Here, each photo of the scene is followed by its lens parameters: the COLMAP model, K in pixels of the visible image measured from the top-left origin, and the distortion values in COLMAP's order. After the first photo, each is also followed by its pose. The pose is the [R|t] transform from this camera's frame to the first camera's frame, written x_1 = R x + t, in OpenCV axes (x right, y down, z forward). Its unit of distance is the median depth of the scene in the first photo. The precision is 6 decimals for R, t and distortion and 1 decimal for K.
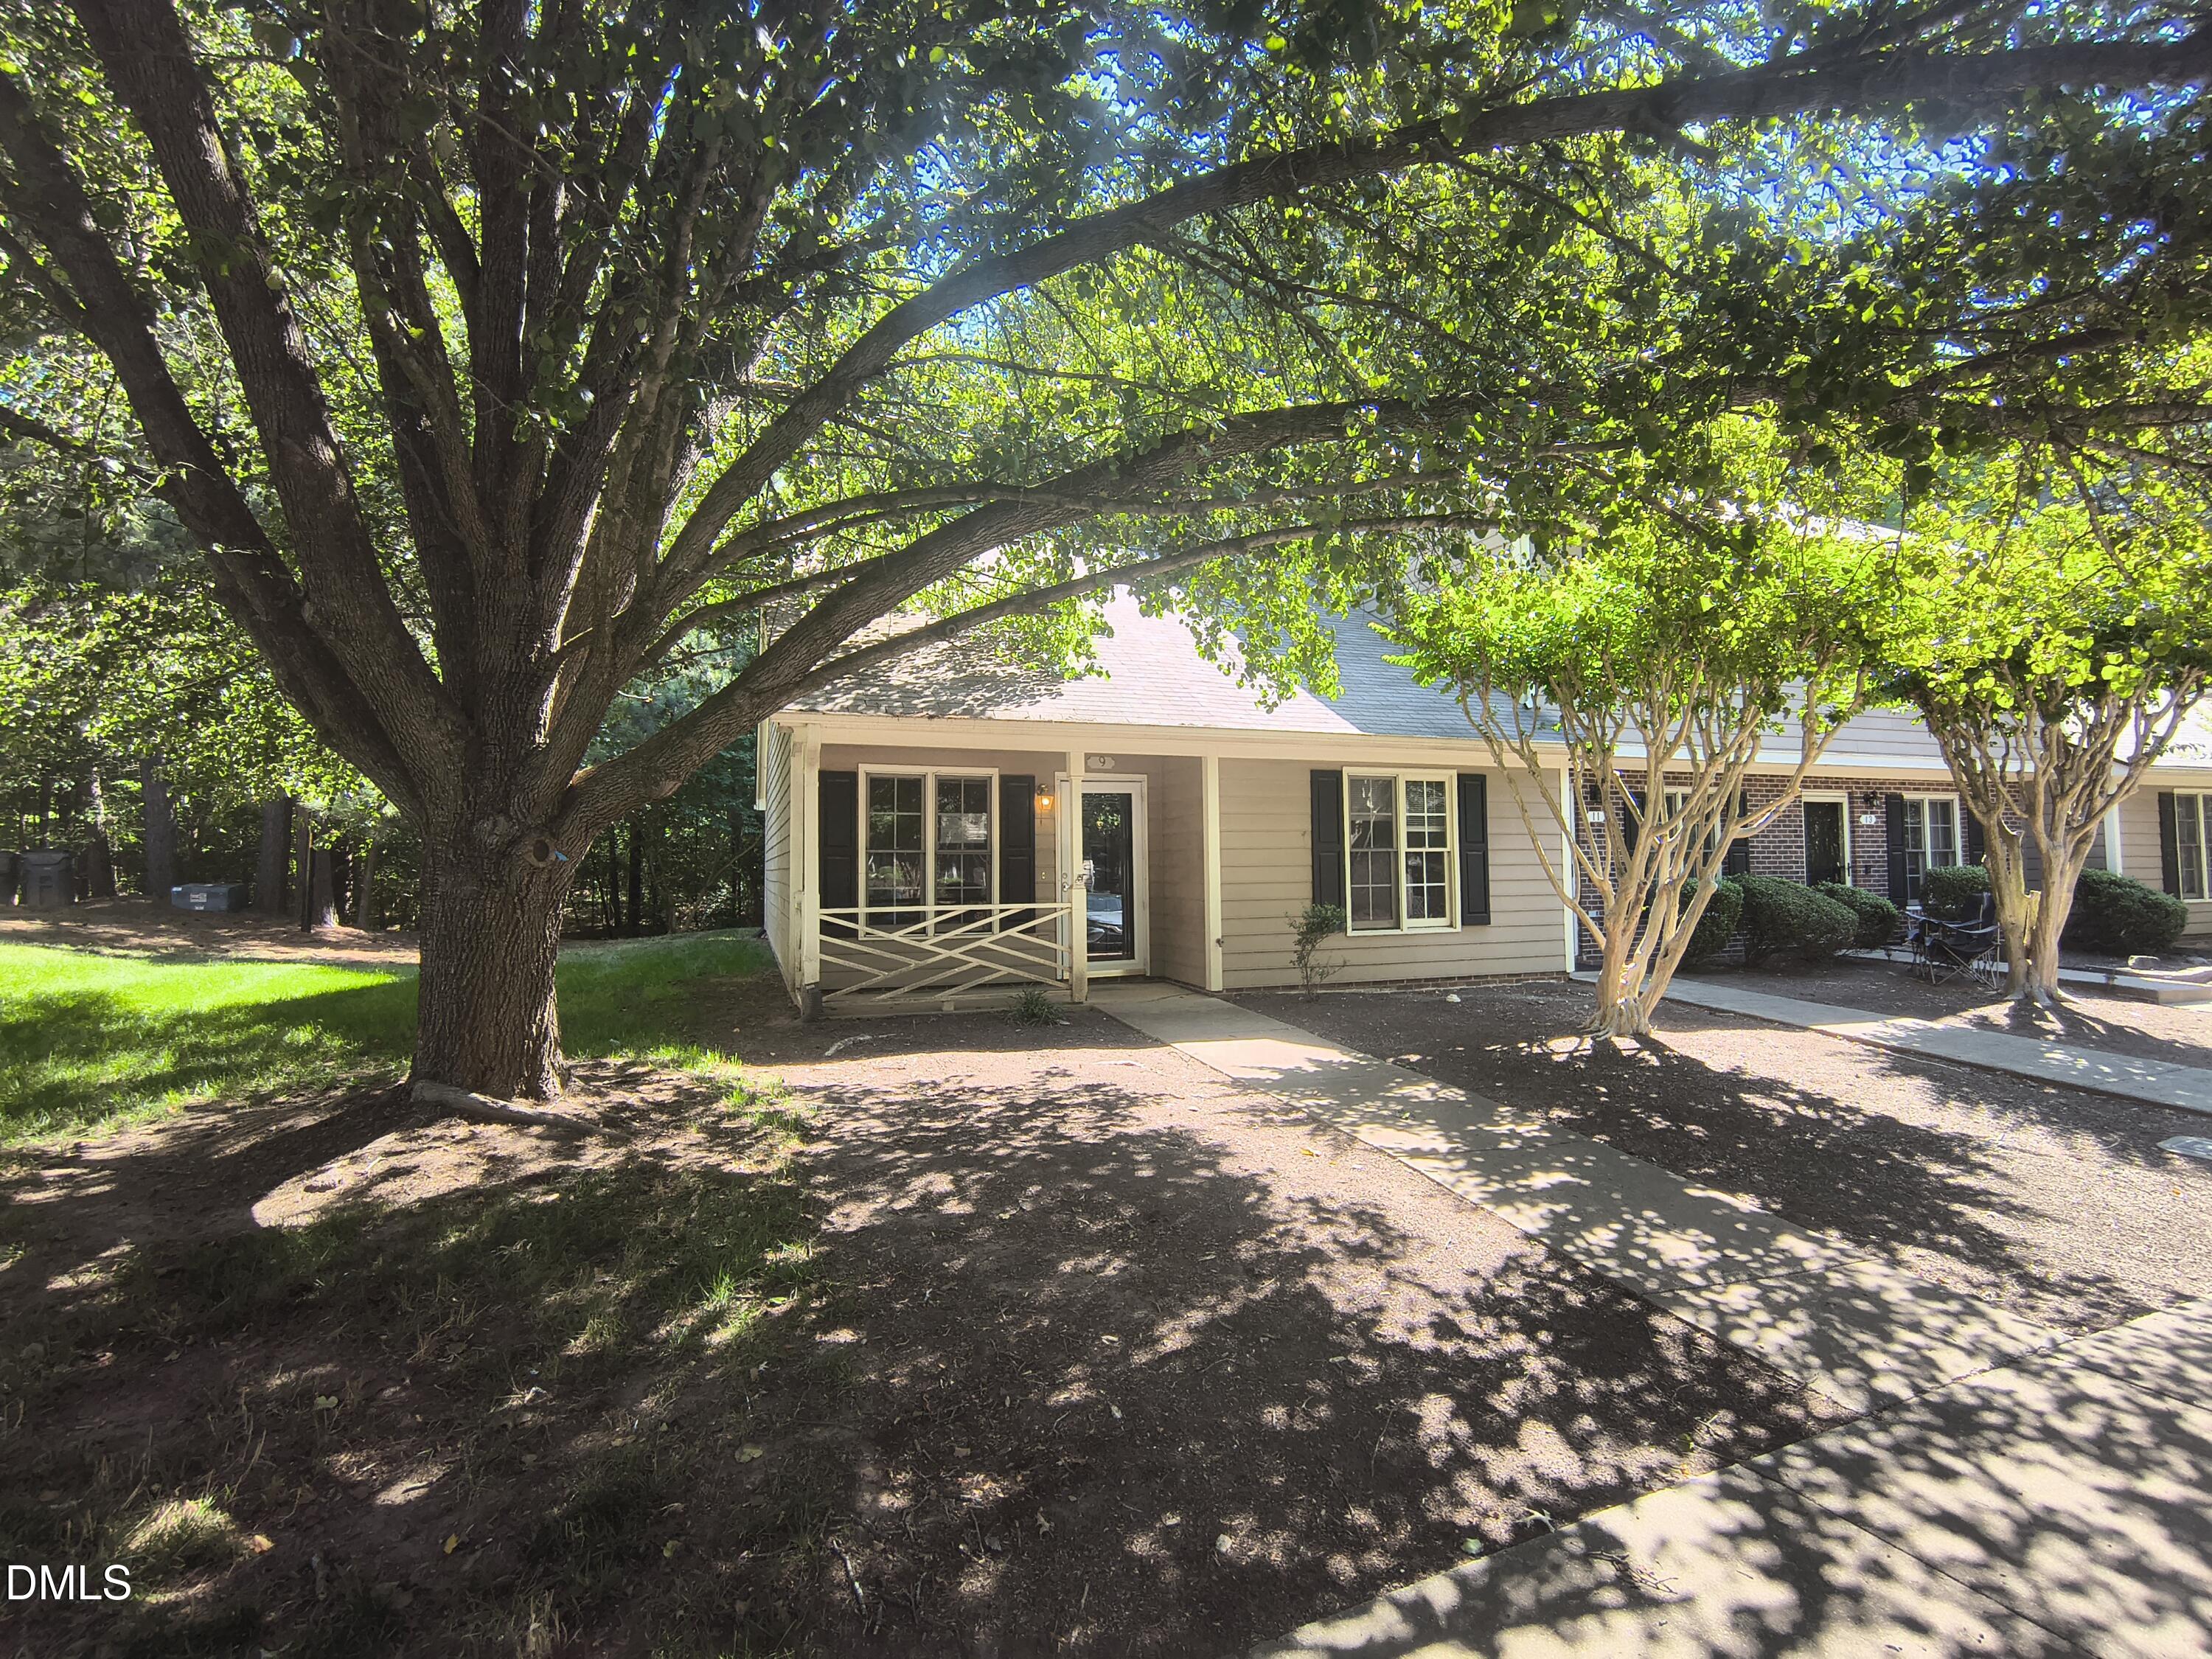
lens RADIAL K [[1019.0, 0, 1110.9], [0, 1019.0, 809.7], [0, 0, 1]] dist [-0.006005, 0.001648]
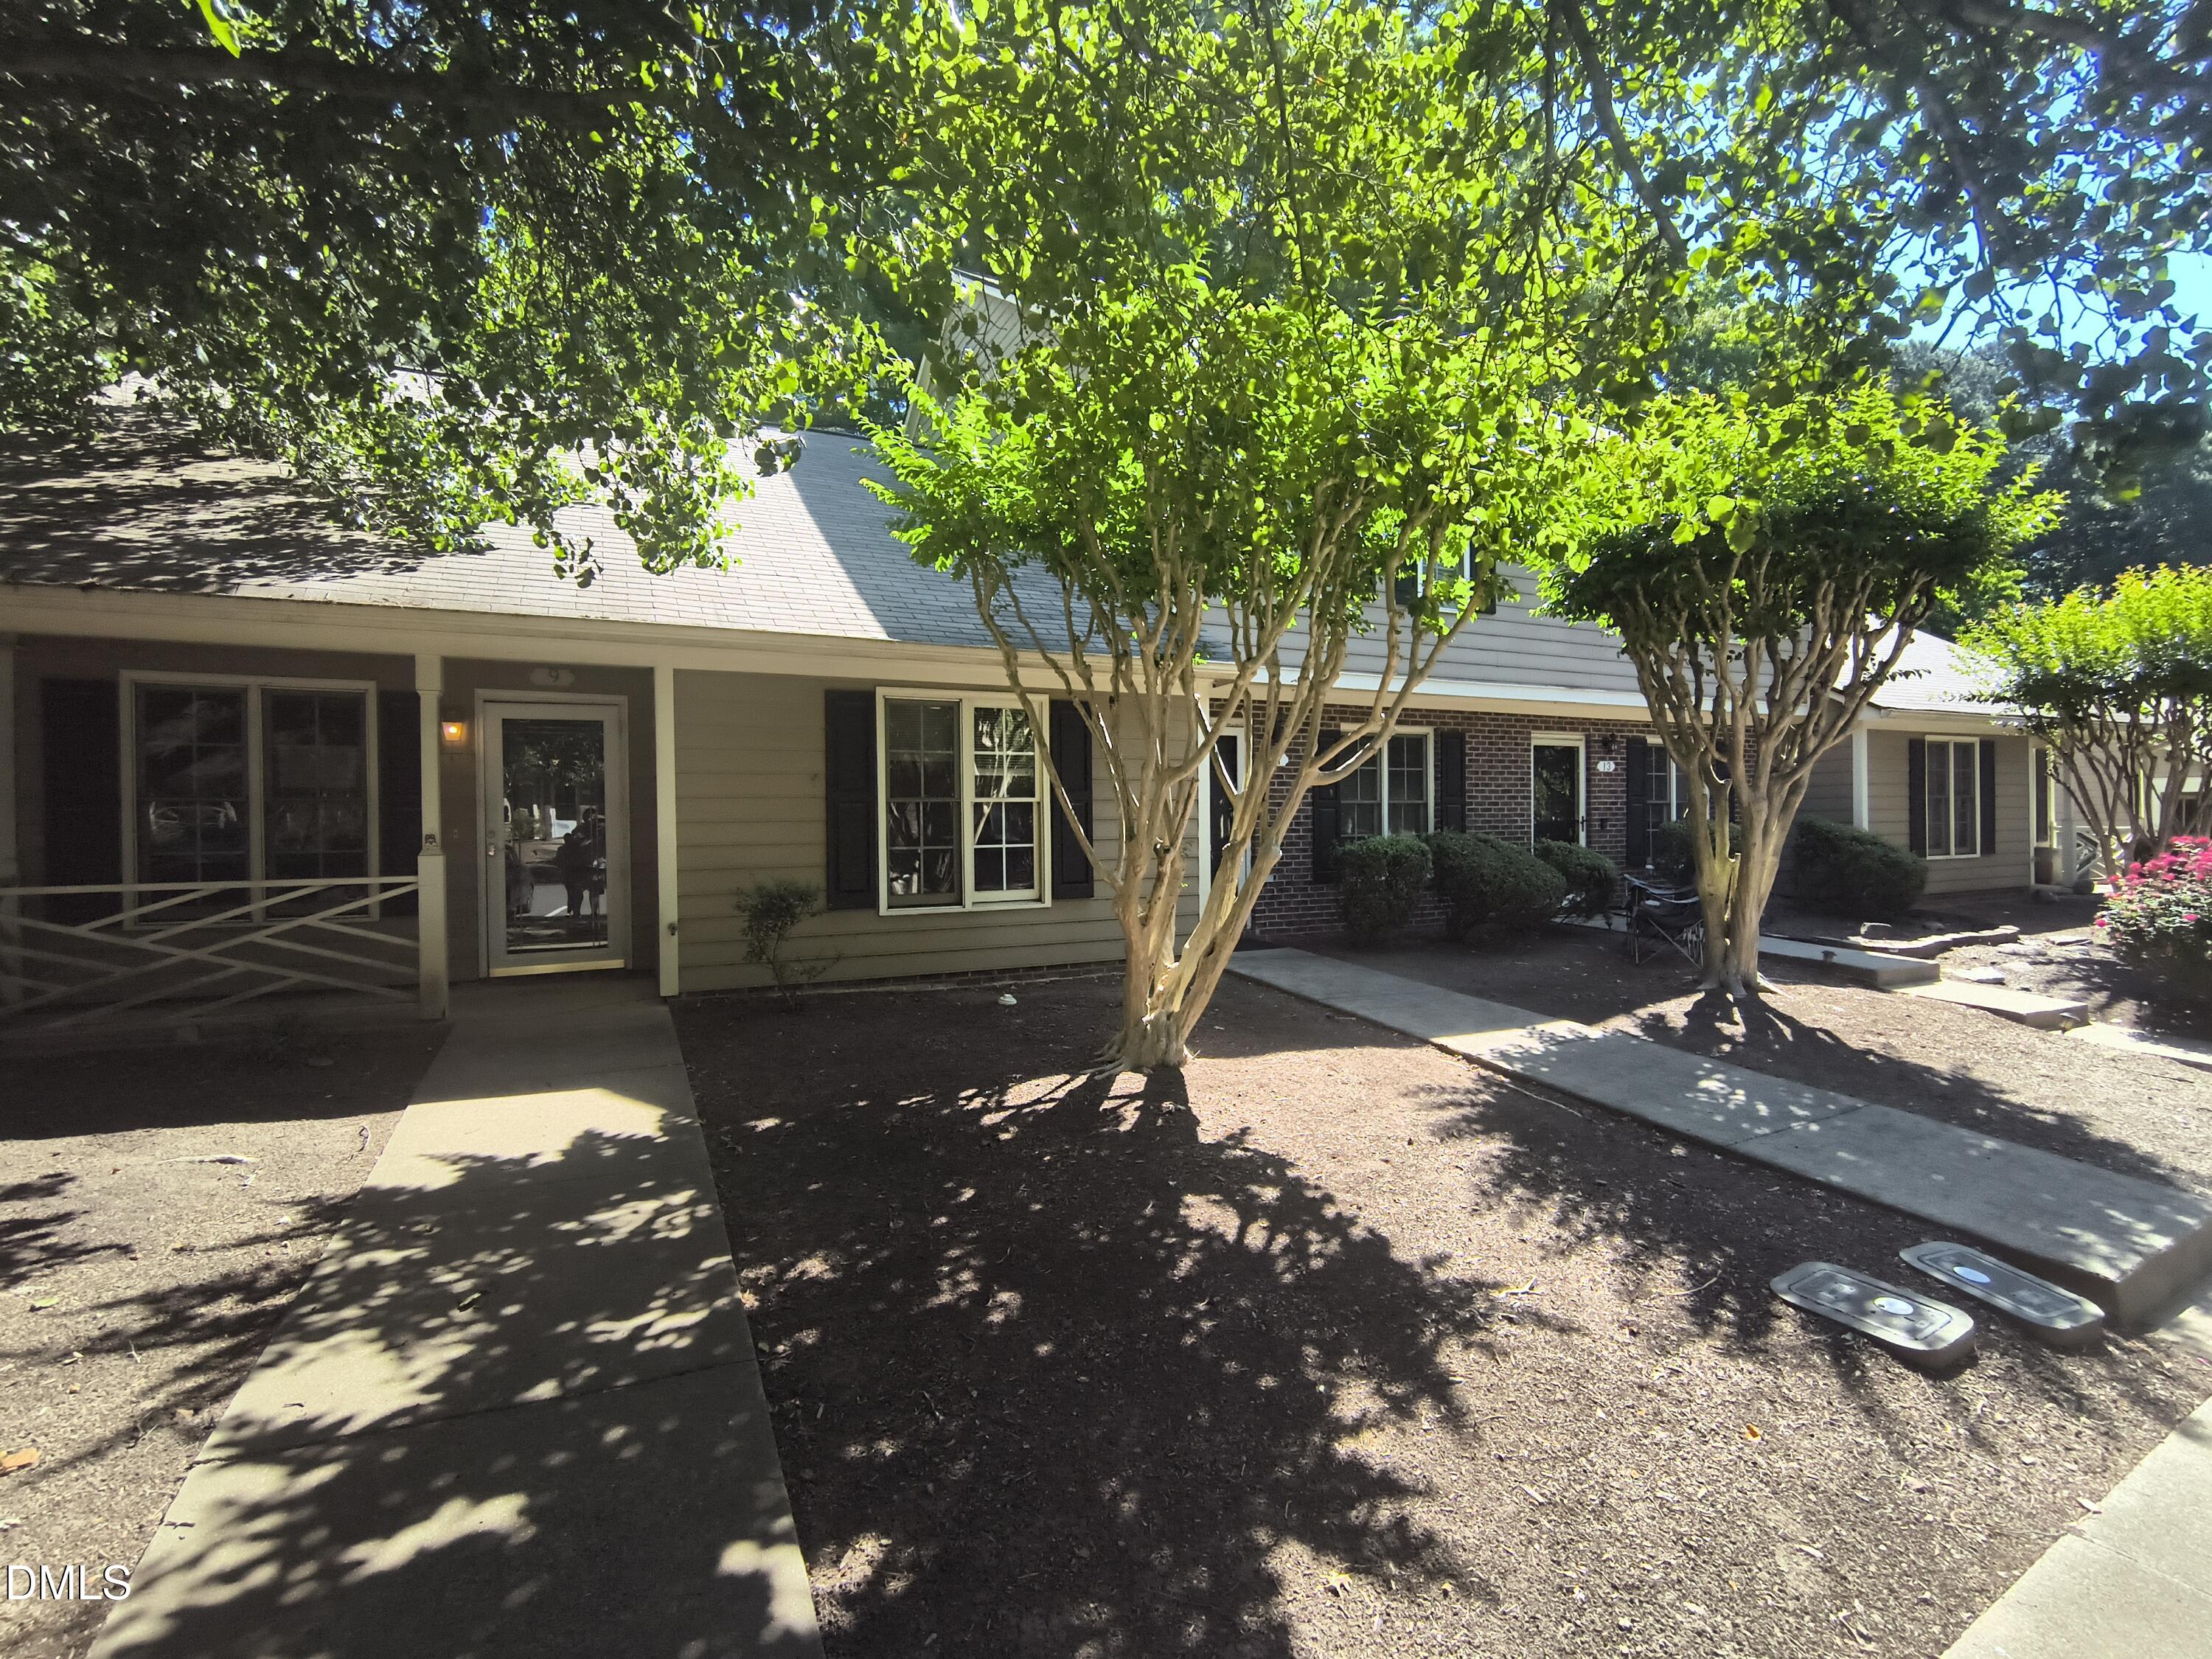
lens RADIAL K [[1019.0, 0, 1110.9], [0, 1019.0, 809.7], [0, 0, 1]] dist [-0.006005, 0.001648]
pose [[0.993504, 0.002239, 0.113775, 0.348852], [-0.008039, 0.998689, 0.050547, 0.009137], [-0.113512, -0.051134, 0.992220, 0.277554]]
